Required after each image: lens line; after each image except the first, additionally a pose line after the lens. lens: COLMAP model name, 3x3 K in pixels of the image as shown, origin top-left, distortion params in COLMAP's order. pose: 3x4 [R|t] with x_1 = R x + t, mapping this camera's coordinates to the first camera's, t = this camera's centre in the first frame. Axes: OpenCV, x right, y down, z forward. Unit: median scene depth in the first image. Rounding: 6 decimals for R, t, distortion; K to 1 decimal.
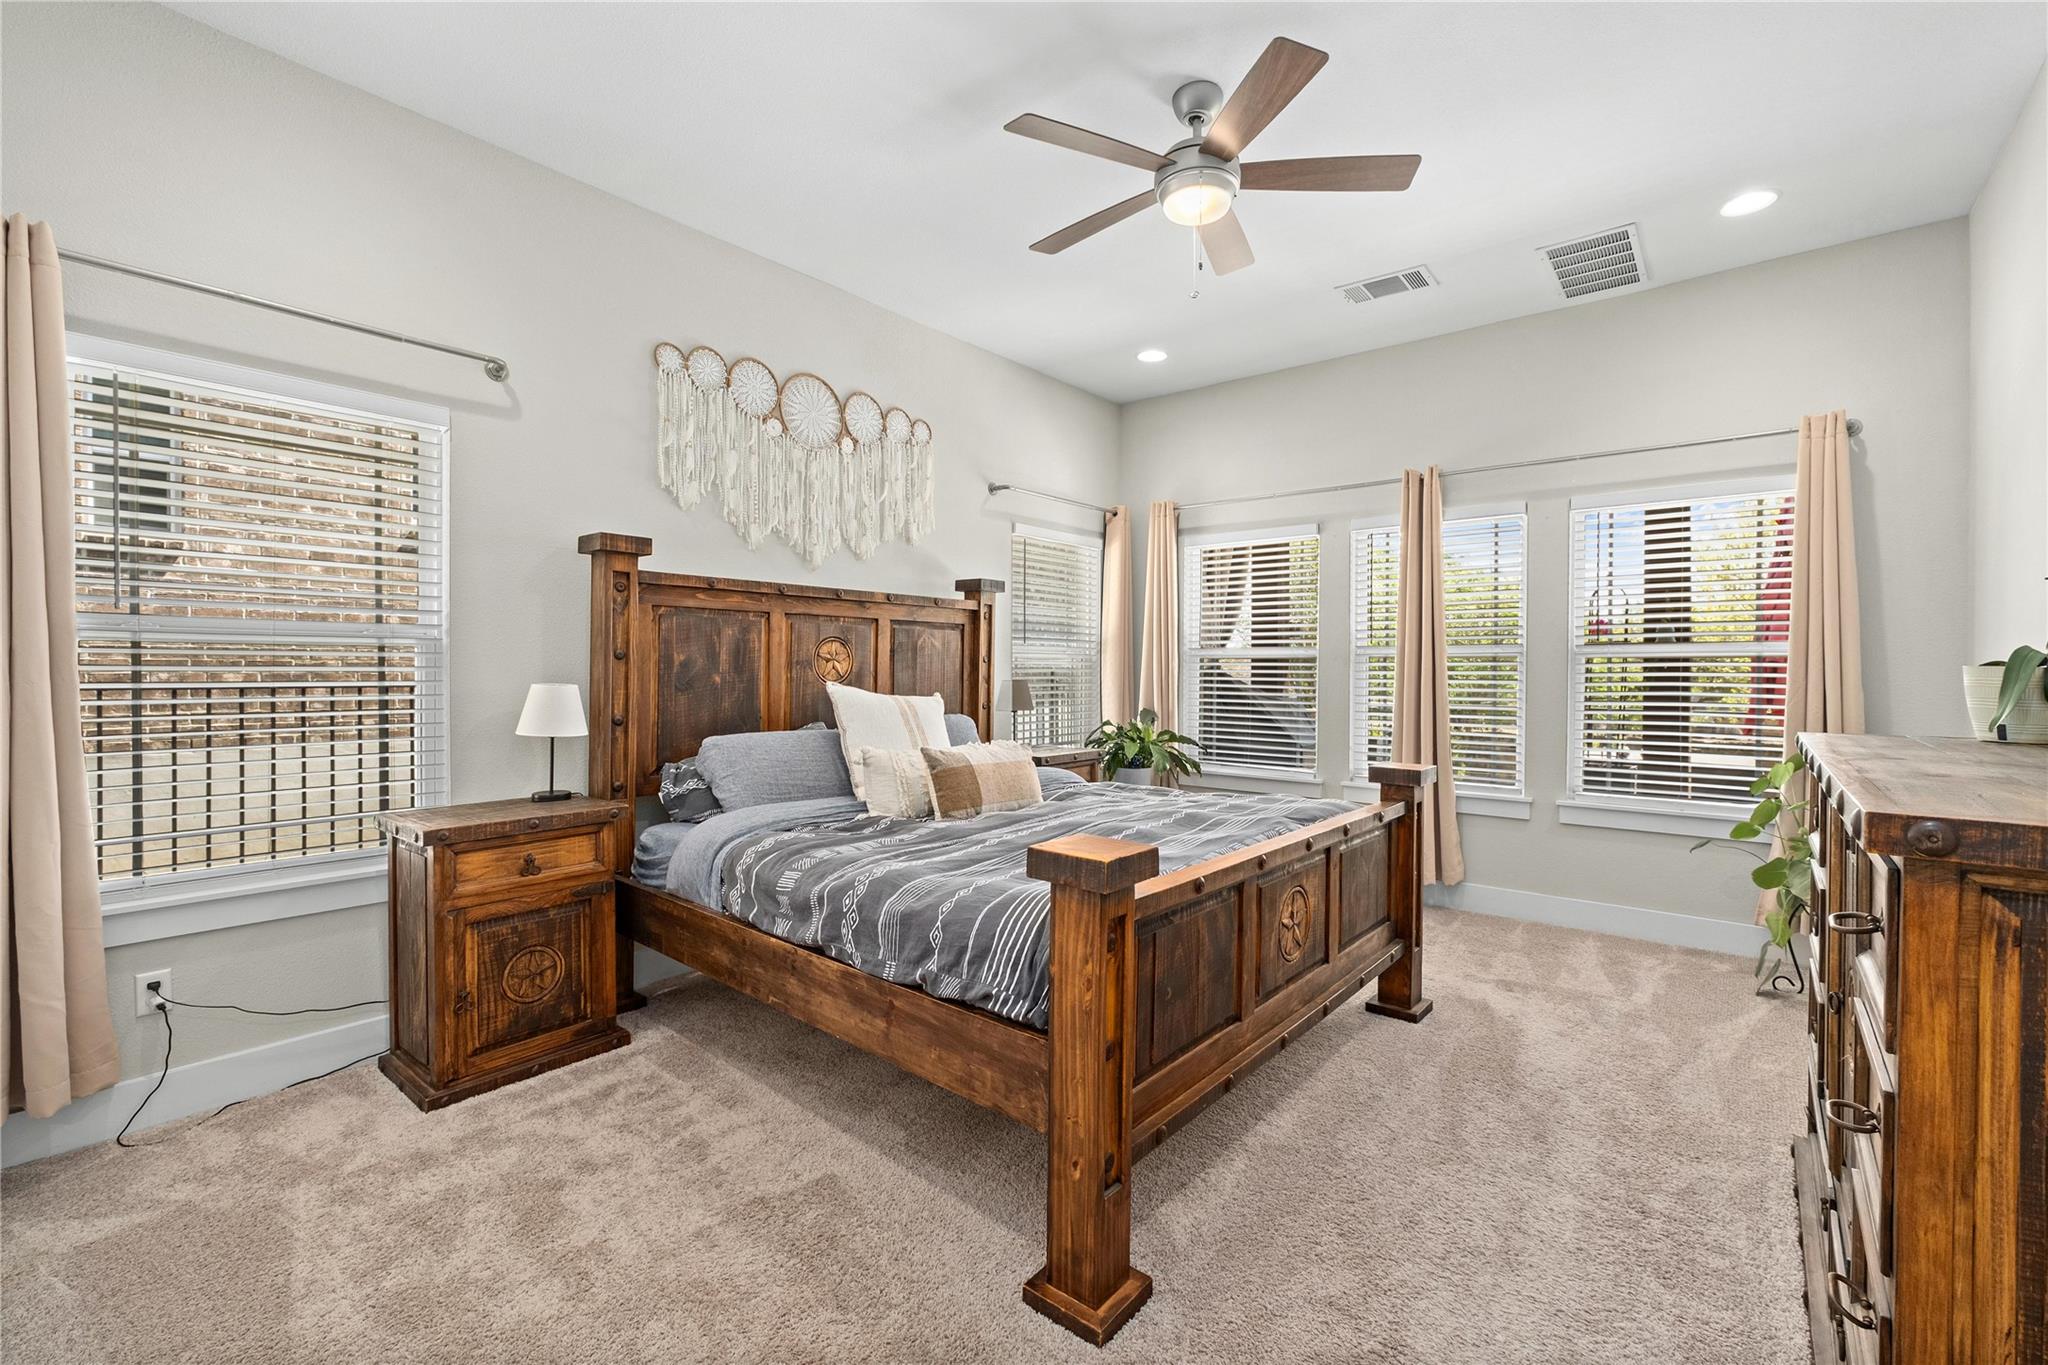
lens RADIAL K [[910.5, 0, 1024.0], [0, 910.5, 682.5], [0, 0, 1]] dist [-0.060645, 0.007478]
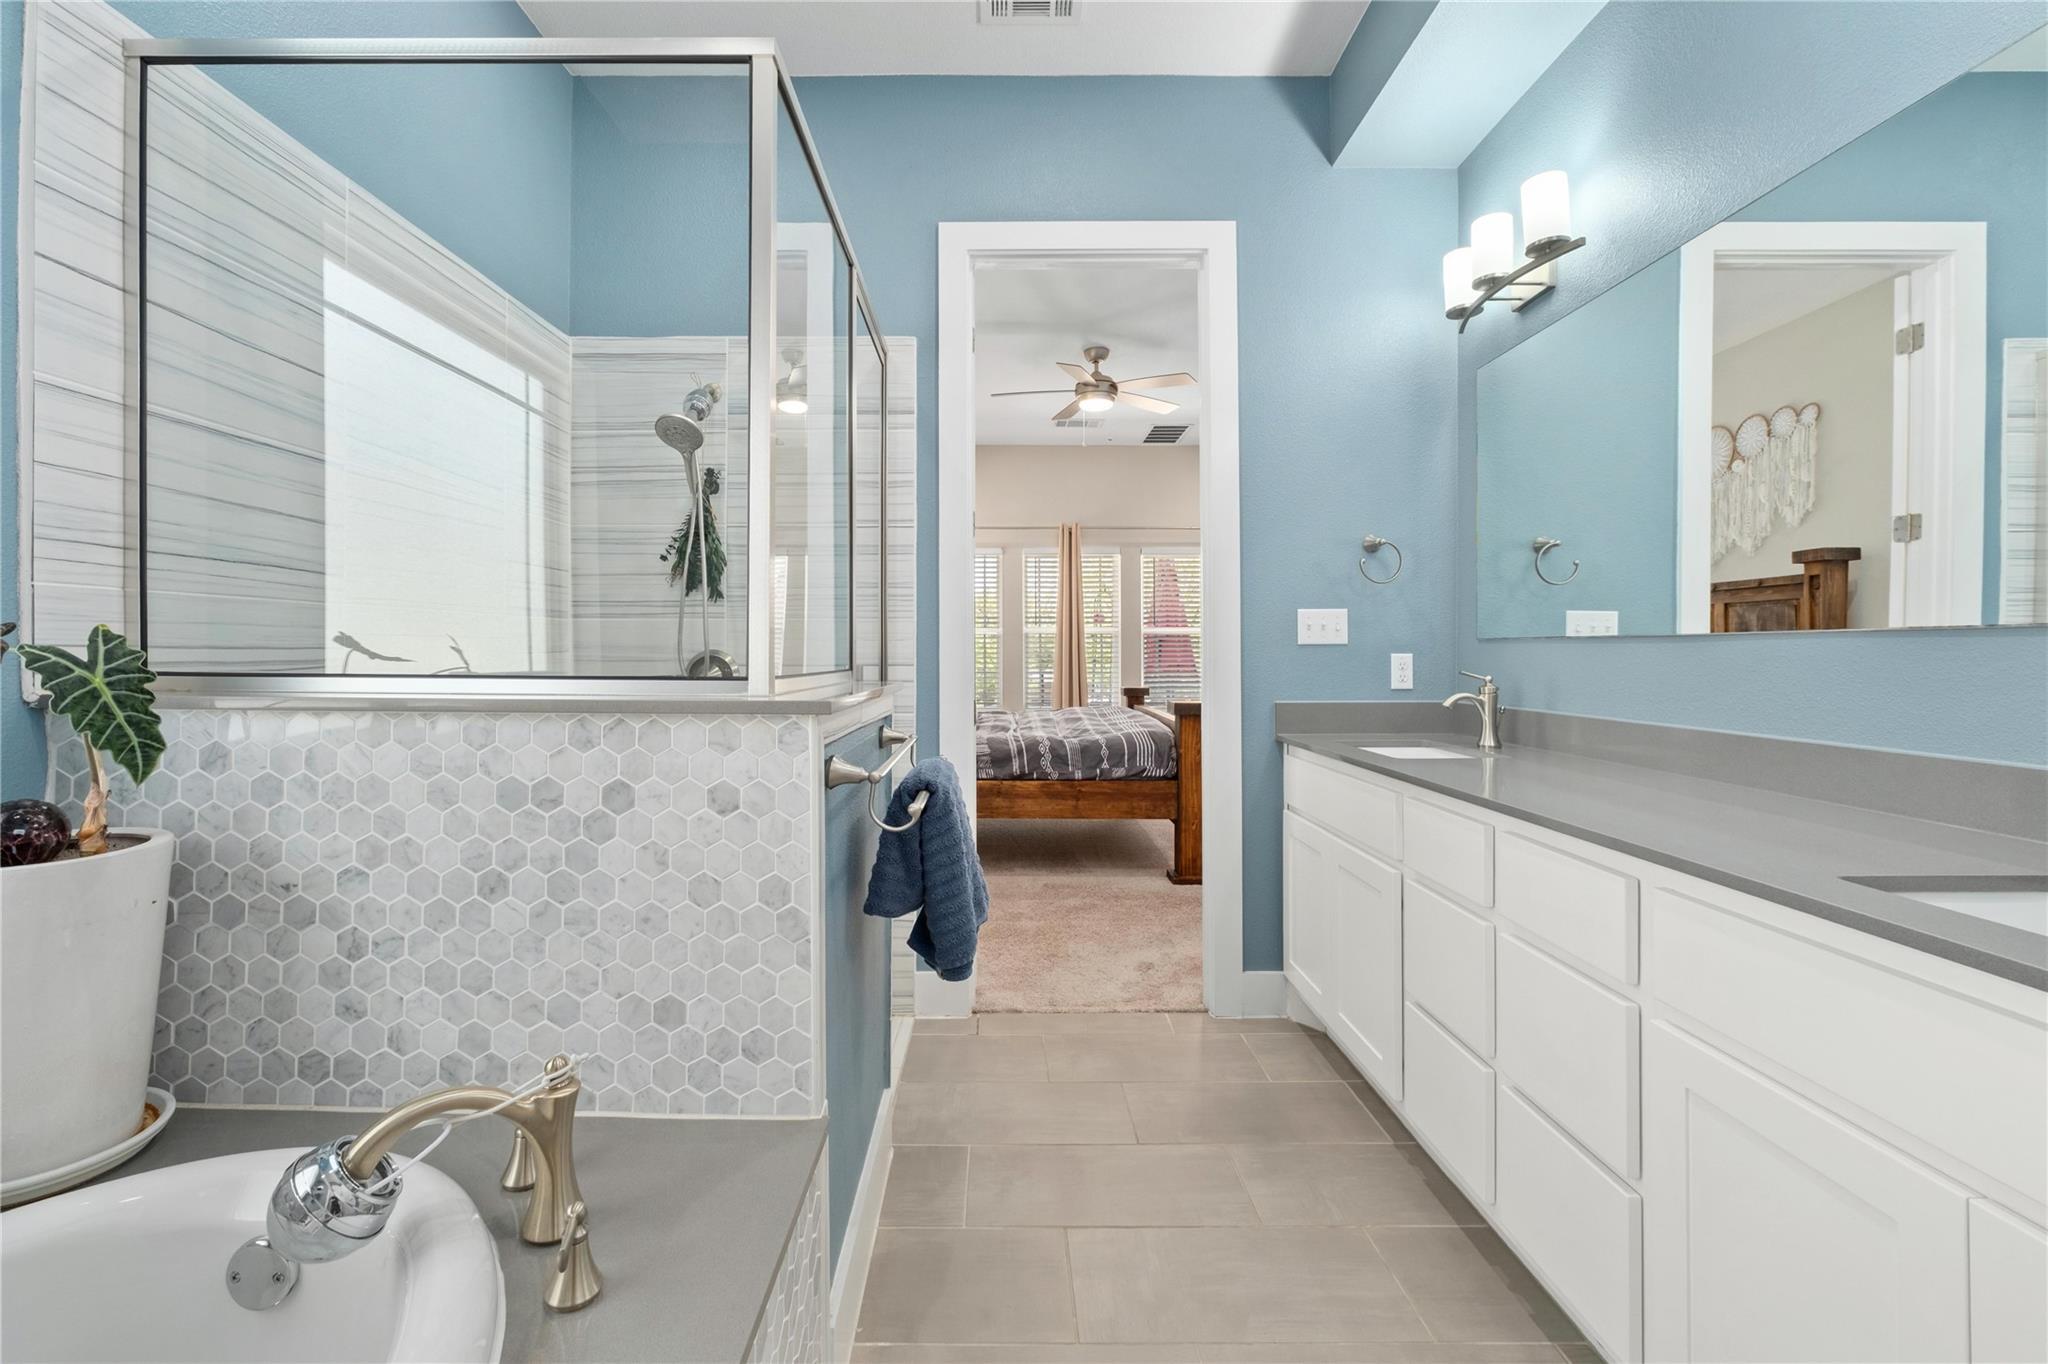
lens RADIAL K [[891.5, 0, 1013.4], [0, 891.5, 640.5], [0, 0, 1]] dist [-0.018145, 0.007196]
pose [[0.763509, 0.002402, 0.645793, -1.599613], [0.010782, 0.999806, -0.016466, 0.030861], [-0.645707, 0.019534, 0.763335, -0.517101]]
